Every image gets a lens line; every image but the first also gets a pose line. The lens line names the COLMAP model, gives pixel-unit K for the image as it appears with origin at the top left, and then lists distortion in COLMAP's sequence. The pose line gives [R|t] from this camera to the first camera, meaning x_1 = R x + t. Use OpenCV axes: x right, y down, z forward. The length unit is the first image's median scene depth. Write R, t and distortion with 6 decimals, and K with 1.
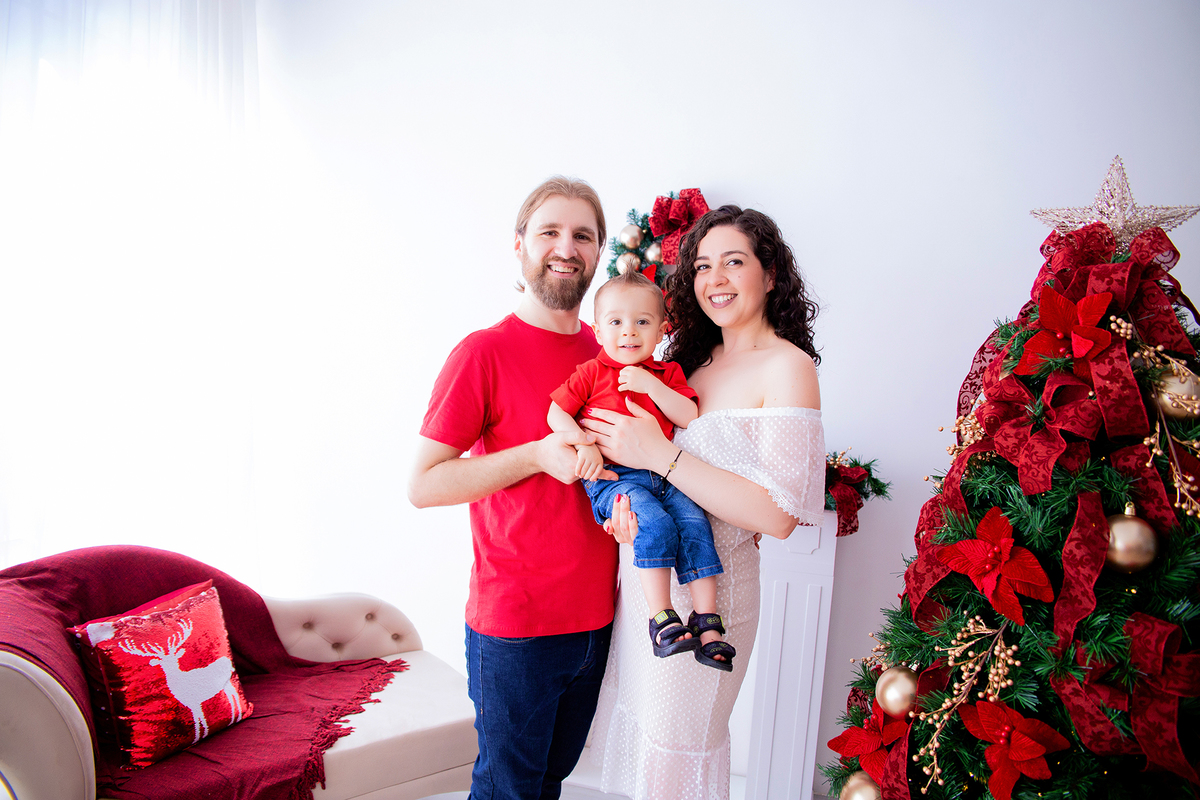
lens RADIAL K [[856.6, 0, 592.4], [0, 856.6, 400.5], [0, 0, 1]] dist [-0.077223, 0.036813]
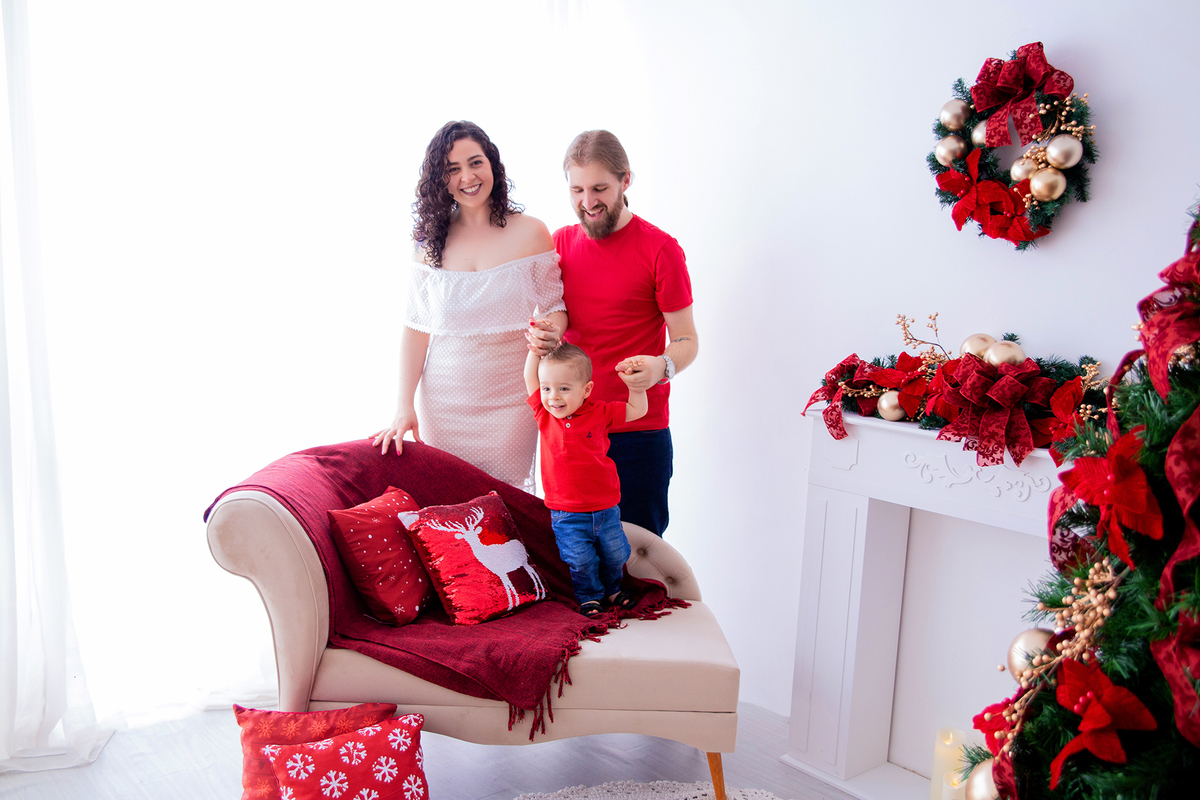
lens RADIAL K [[1185.0, 0, 595.9], [0, 1185.0, 411.5], [0, 0, 1]] dist [0.013773, 0.000000]
pose [[0.826772, 0.055978, -0.559745, 0.641161], [-0.047250, 0.998431, 0.030058, 0.104499], [0.560549, 0.001597, 0.828120, -0.156483]]
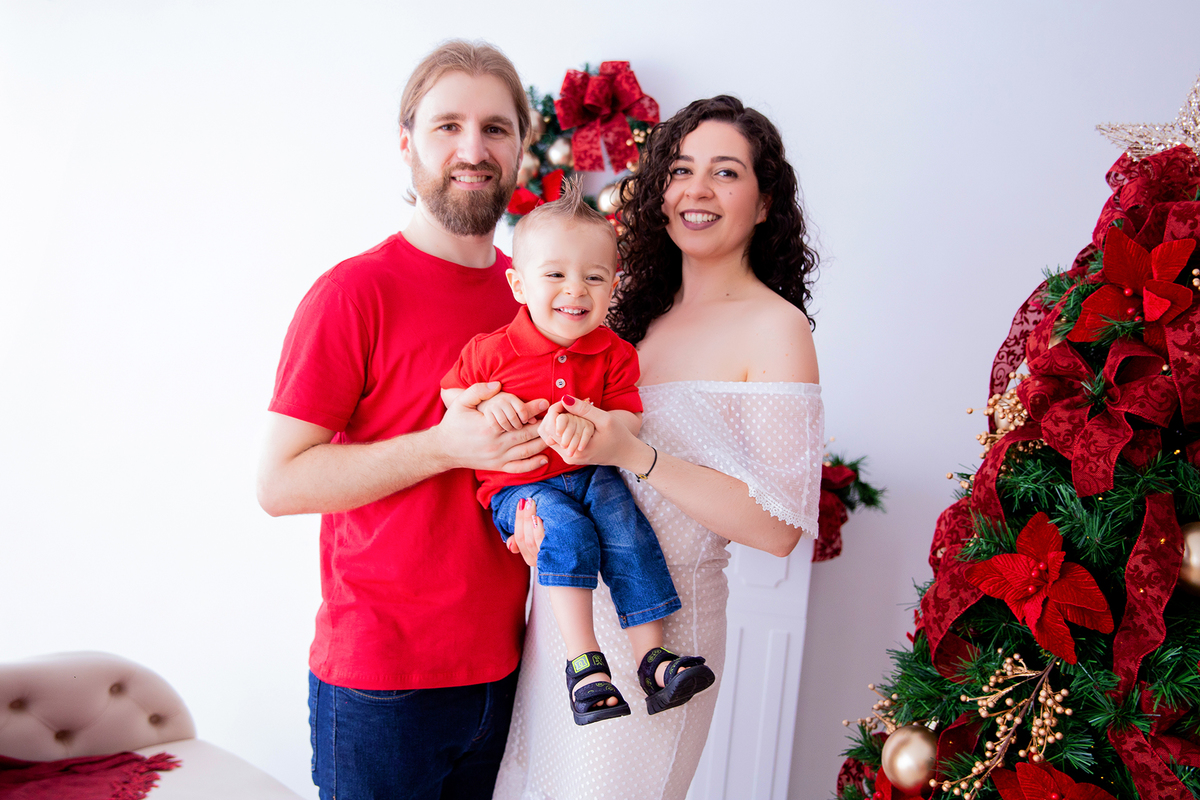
lens RADIAL K [[1373.6, 0, 592.0], [0, 1373.6, 404.2], [0, 0, 1]] dist [0.015322, 0.000000]
pose [[0.987854, 0.015399, 0.154617, -0.118054], [-0.019326, 0.999527, 0.023926, 0.004902], [-0.154175, -0.026624, 0.987685, -0.169534]]
